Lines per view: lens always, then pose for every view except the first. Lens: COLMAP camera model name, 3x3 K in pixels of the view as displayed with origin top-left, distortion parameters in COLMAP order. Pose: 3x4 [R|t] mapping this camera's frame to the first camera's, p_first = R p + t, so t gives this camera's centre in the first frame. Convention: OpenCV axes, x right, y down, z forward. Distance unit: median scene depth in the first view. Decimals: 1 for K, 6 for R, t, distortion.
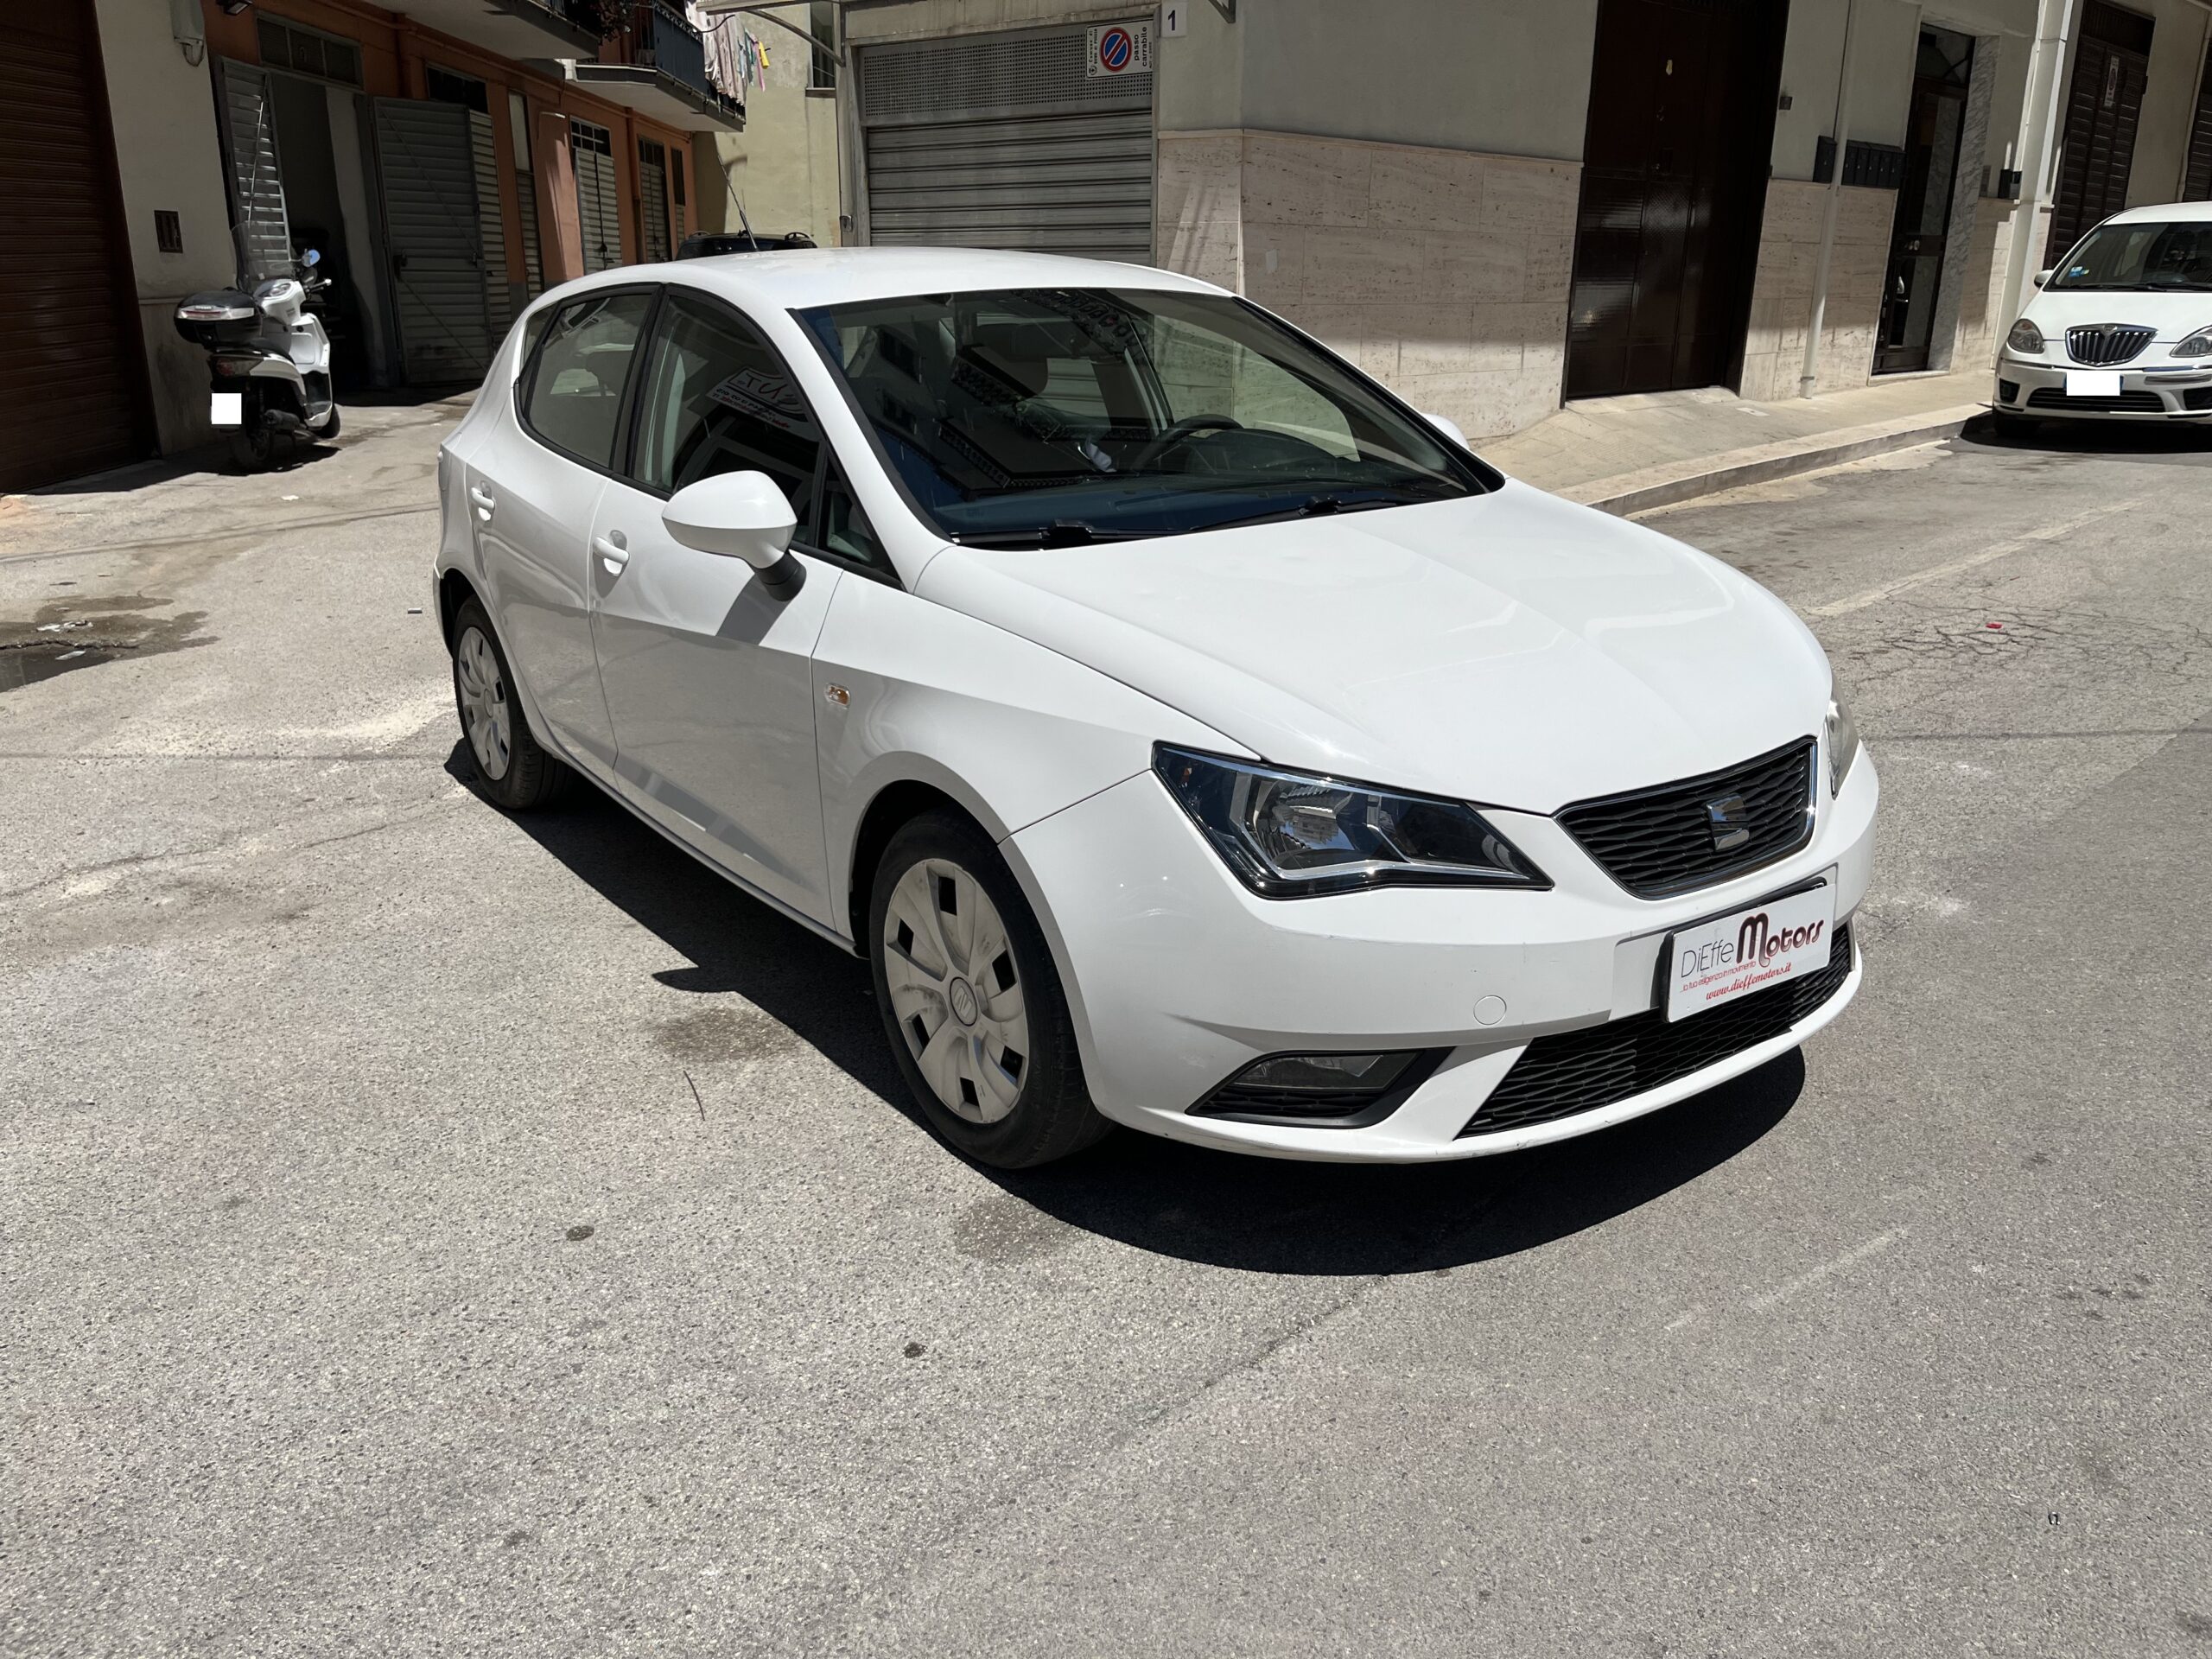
lens RADIAL K [[1685.2, 0, 1114.1], [0, 1685.2, 825.8], [0, 0, 1]] dist [0.065706, -0.095919]
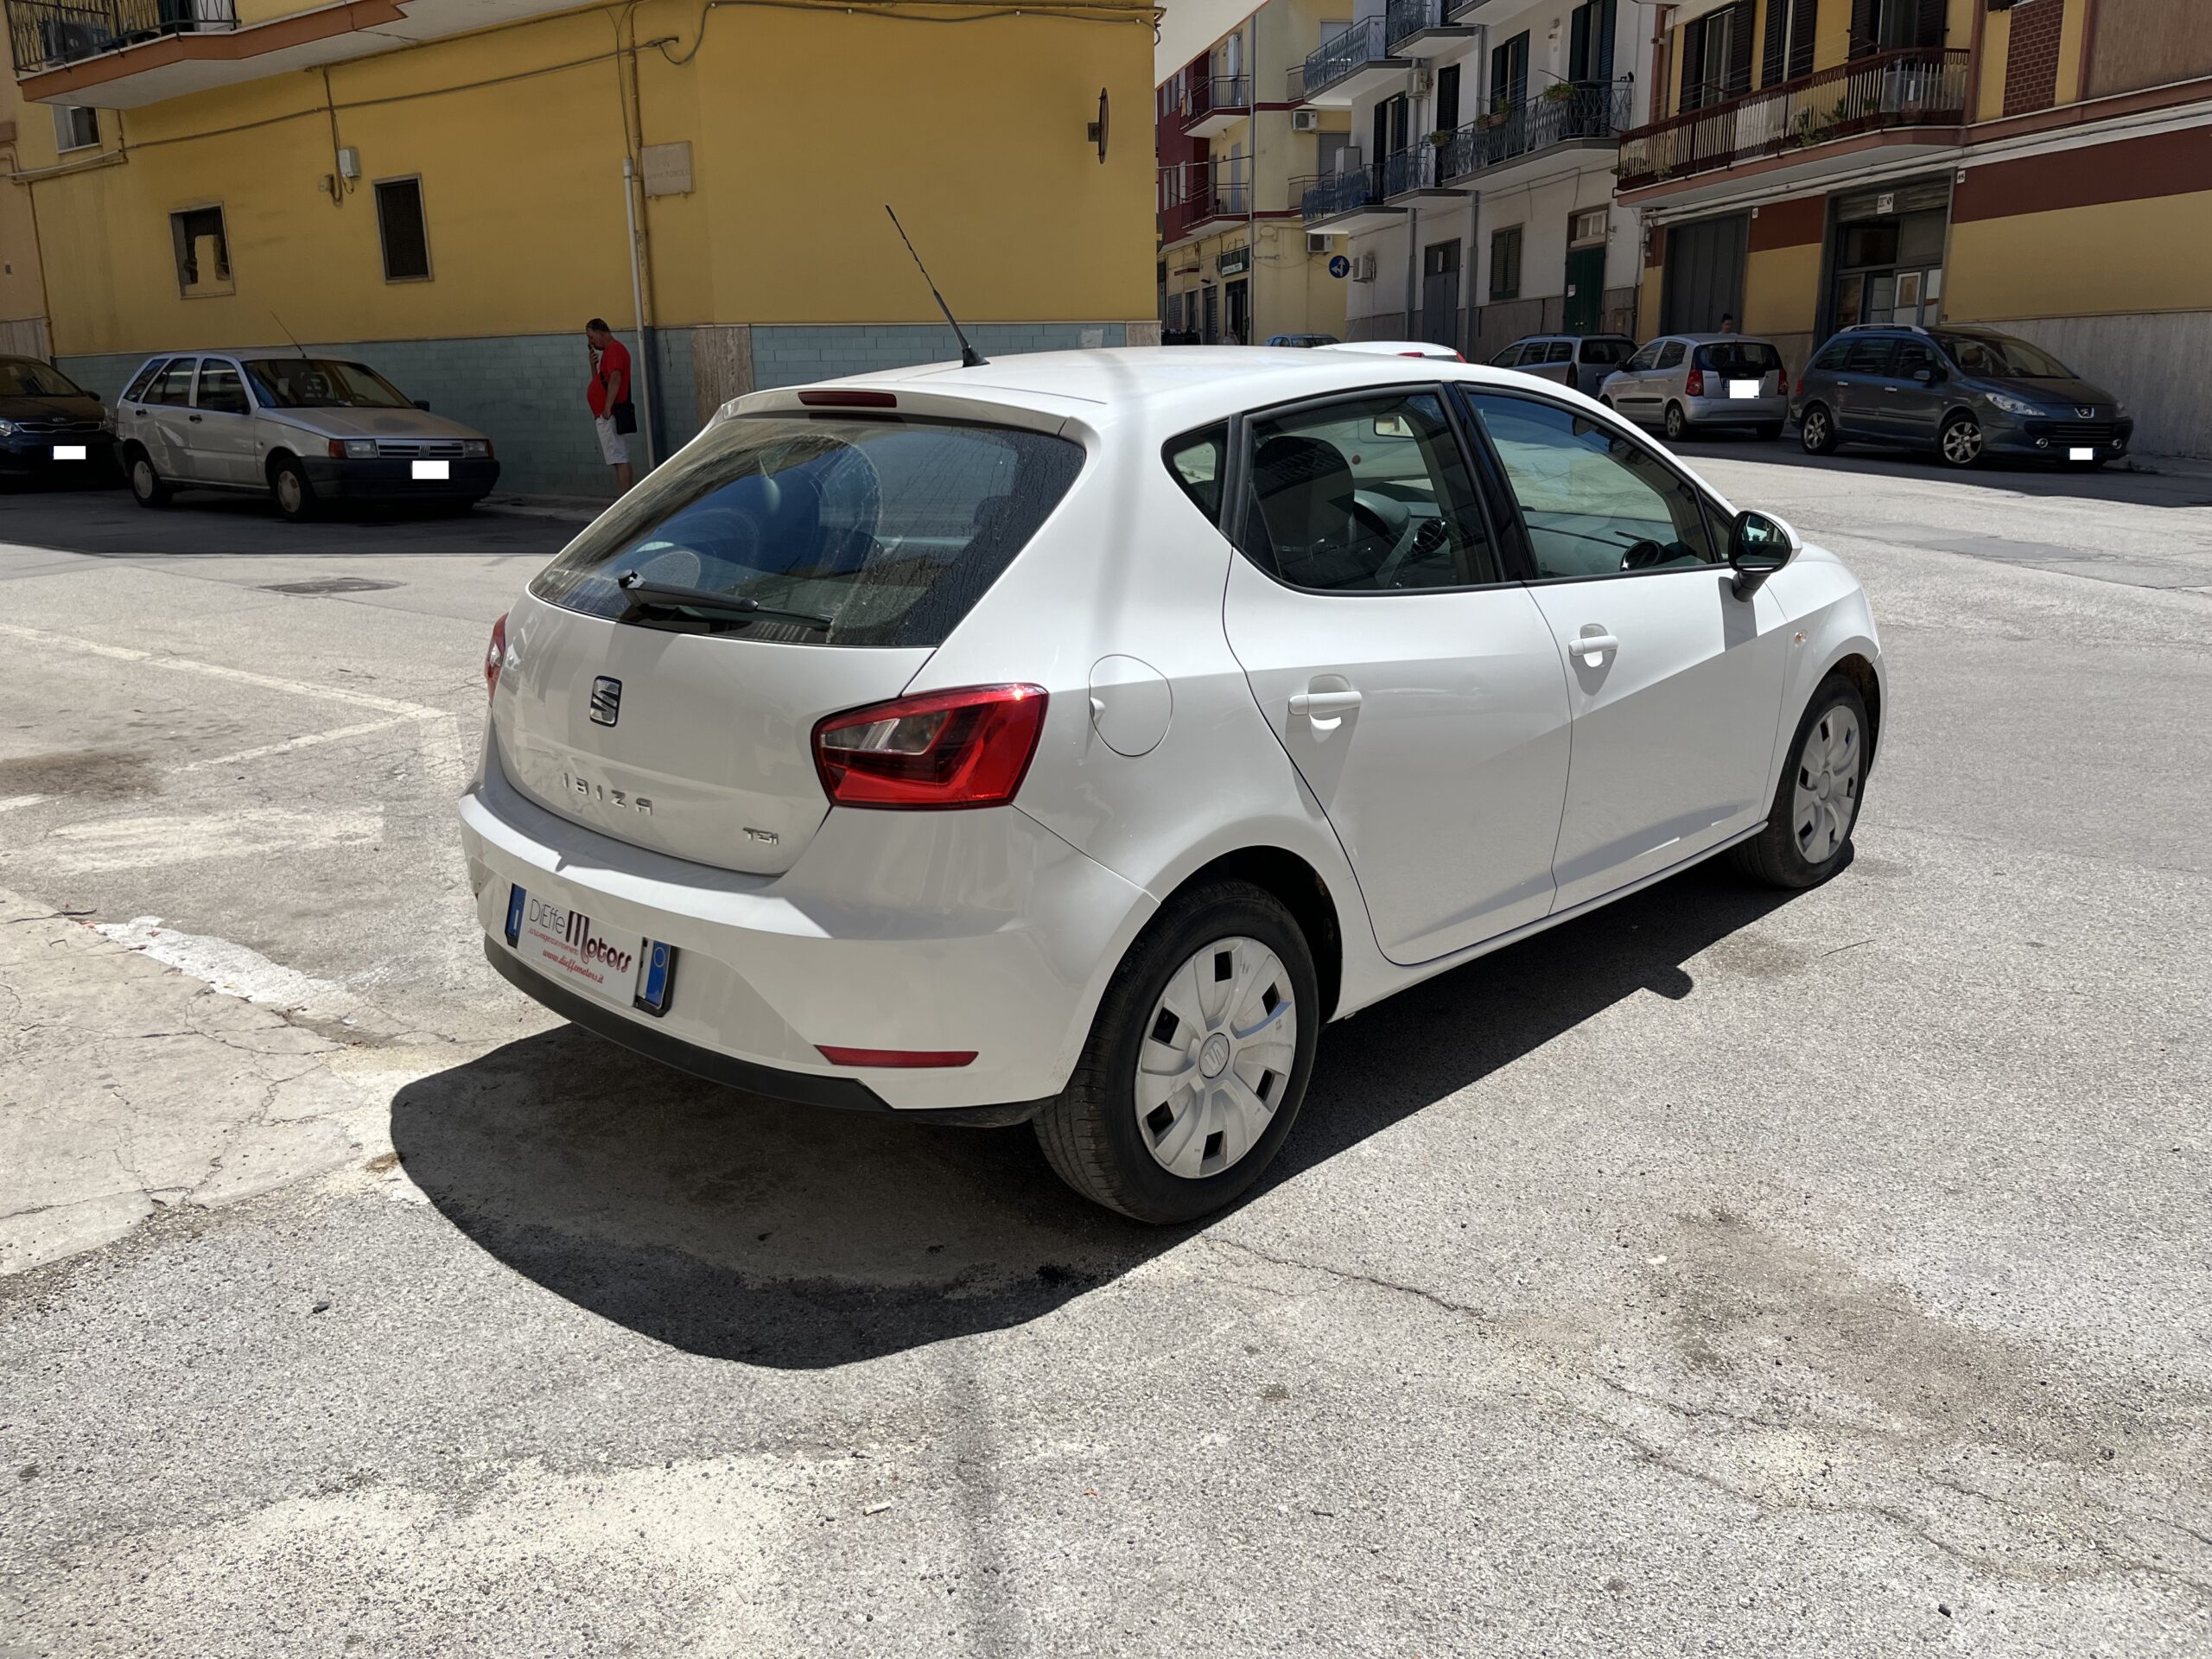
lens RADIAL K [[1685.2, 0, 1127.2], [0, 1685.2, 839.3], [0, 0, 1]] dist [0.065706, -0.095919]
pose [[-0.171847, -0.259972, 0.950202, -0.515213], [0.320944, 0.897152, 0.303501, -0.189356], [-0.931377, 0.357117, -0.070736, 0.578461]]
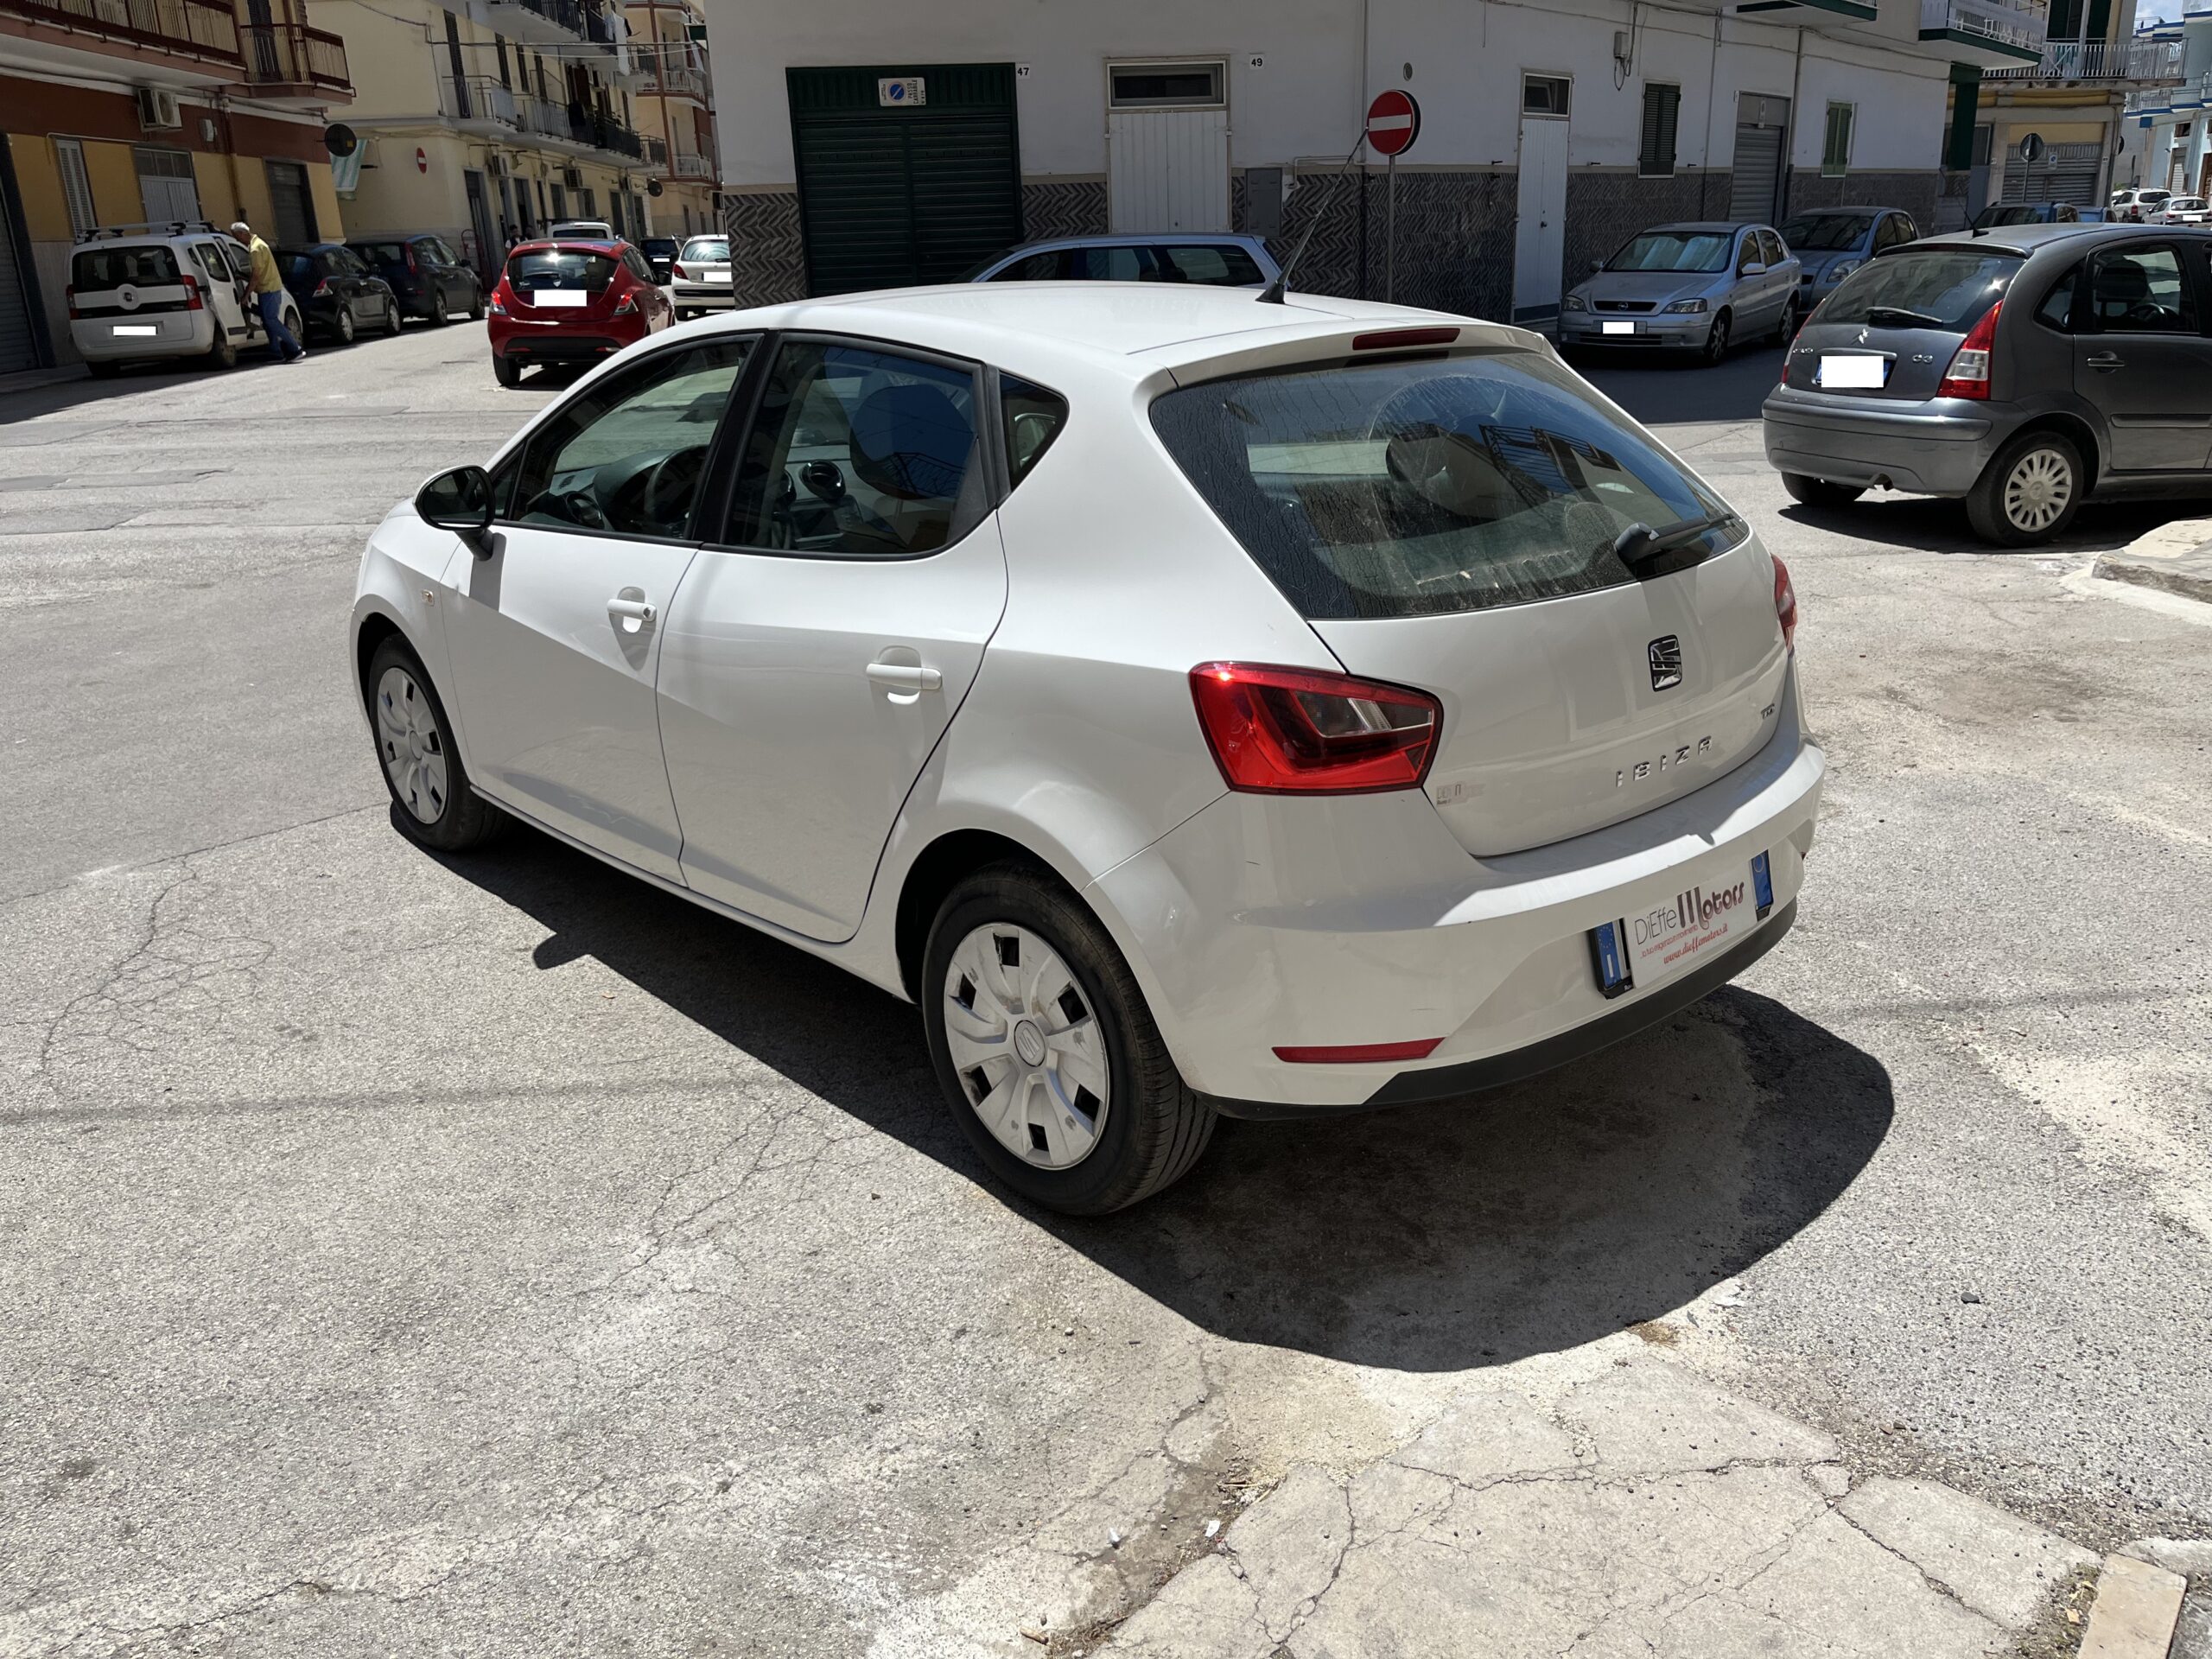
lens RADIAL K [[1685.2, 0, 1110.8], [0, 1685.2, 835.8], [0, 0, 1]] dist [0.065706, -0.095919]
pose [[-0.992259, 0.065670, -0.105406, -0.033332], [-0.012186, 0.793174, 0.608874, -0.310436], [0.123590, 0.605445, -0.786233, 0.895962]]
